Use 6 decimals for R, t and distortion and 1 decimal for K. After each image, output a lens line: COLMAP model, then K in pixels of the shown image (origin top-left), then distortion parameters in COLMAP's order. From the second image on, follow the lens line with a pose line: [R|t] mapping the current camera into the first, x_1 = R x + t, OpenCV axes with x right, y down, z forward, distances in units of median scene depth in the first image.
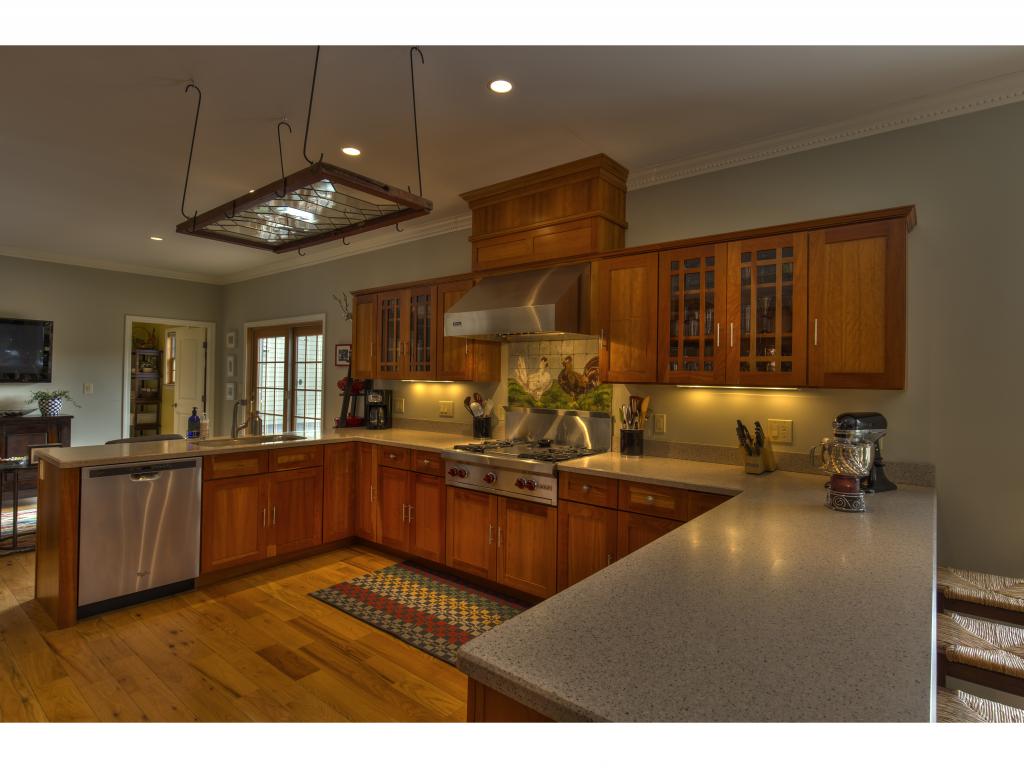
lens RADIAL K [[523.6, 0, 527.3], [0, 523.6, 376.0], [0, 0, 1]] dist [-0.009223, 0.001190]
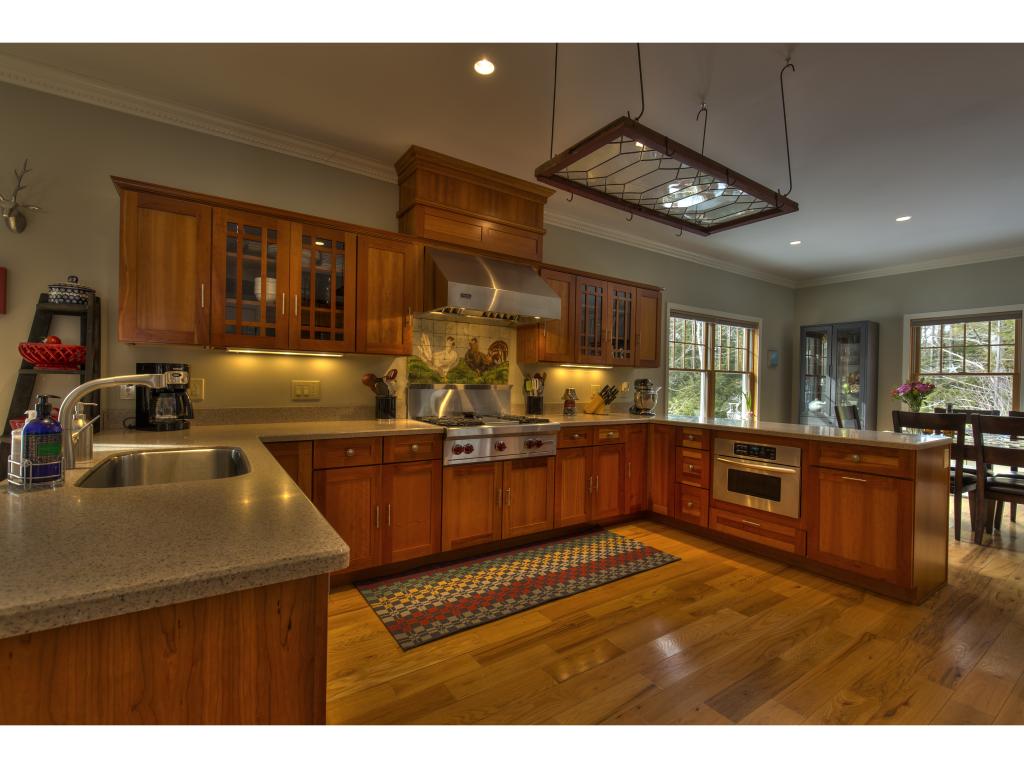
lens RADIAL K [[457.4, 0, 512.0], [0, 457.4, 384.0], [0, 0, 1]] dist [0.000016, -0.001251]
pose [[0.308011, -0.013398, 0.951288, -0.810133], [-0.020623, 0.999572, 0.020755, 0.038789], [-0.951159, -0.026011, 0.307603, 0.580964]]
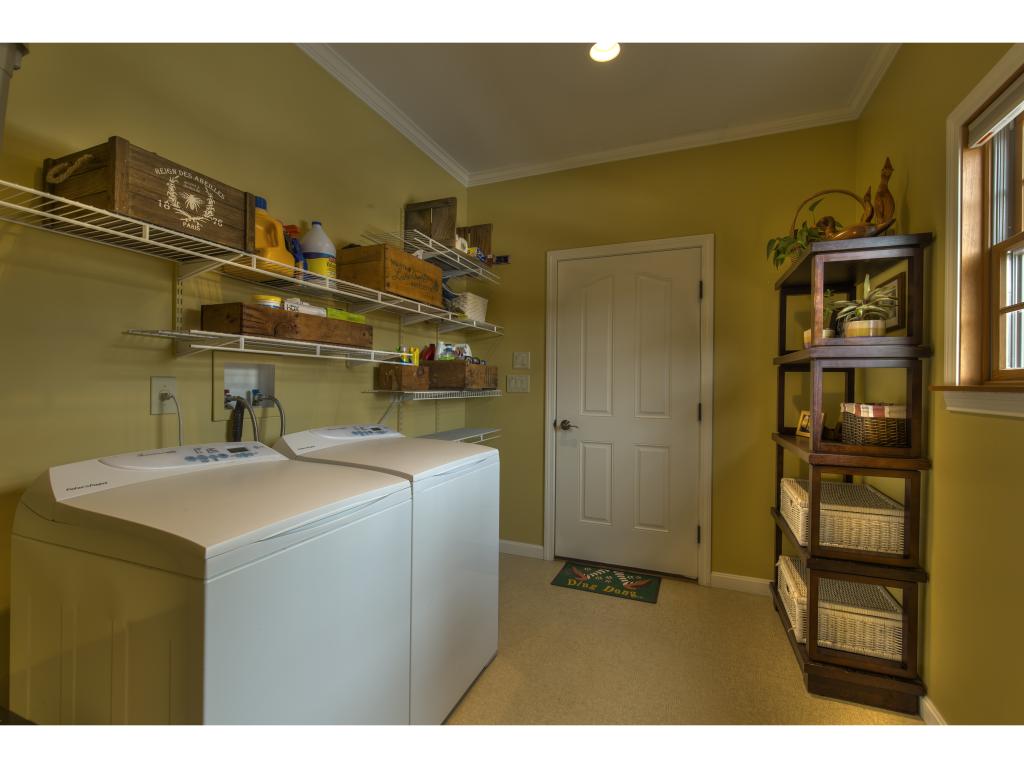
lens RADIAL K [[457.4, 0, 512.0], [0, 457.4, 384.0], [0, 0, 1]] dist [0.000016, -0.001251]
pose [[0.269031, -0.011432, -0.963064, -1.268469], [0.001285, 0.999933, -0.011511, 0.037352], [0.963131, 0.001859, 0.269028, 1.755095]]
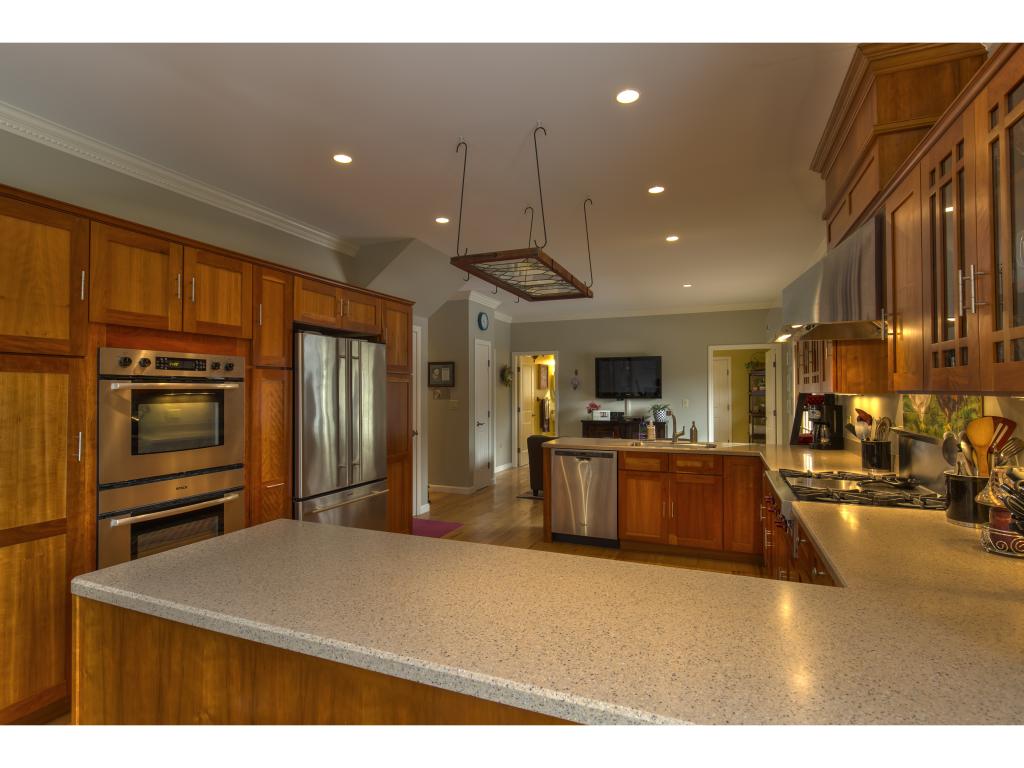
lens RADIAL K [[513.7, 0, 512.0], [0, 513.7, 384.0], [0, 0, 1]] dist [-0.004257, -0.000257]
pose [[0.274813, -0.030126, -0.961026, 0.502245], [0.010959, 0.999542, -0.028199, 0.012294], [0.961435, -0.002783, 0.275017, 0.316343]]
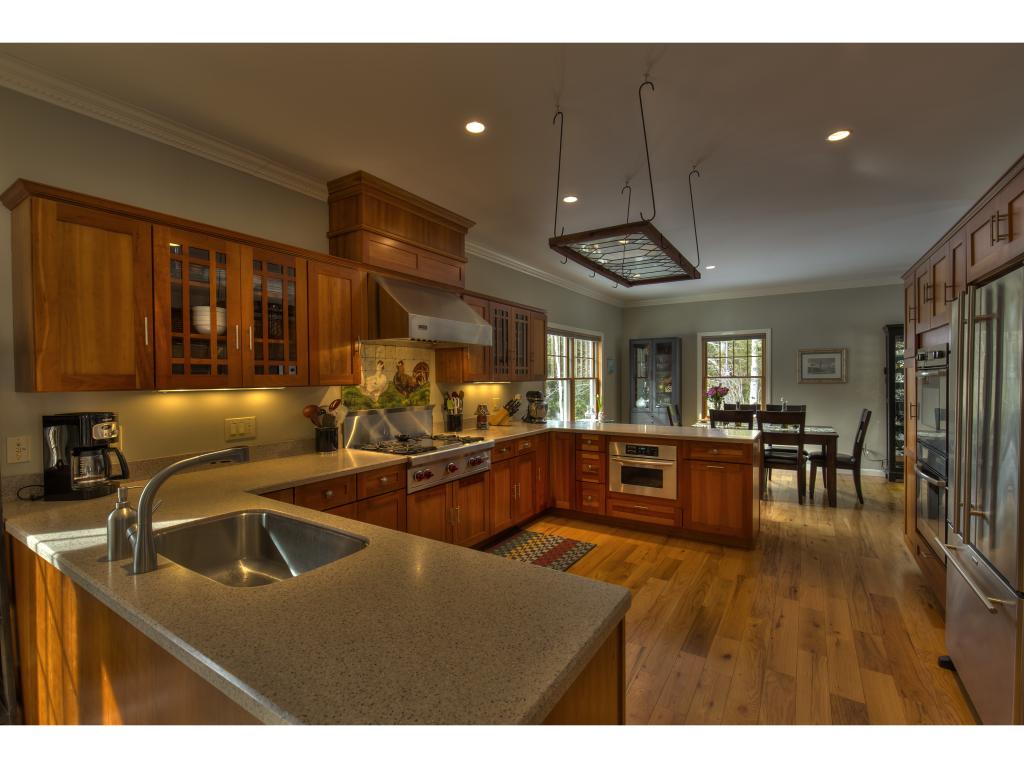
lens RADIAL K [[457.4, 0, 512.0], [0, 457.4, 384.0], [0, 0, 1]] dist [0.000016, -0.001251]
pose [[-0.092946, -0.027129, 0.995302, -0.903409], [0.000299, 0.999628, 0.027275, -0.013137], [-0.995671, 0.002833, -0.092903, 0.808963]]
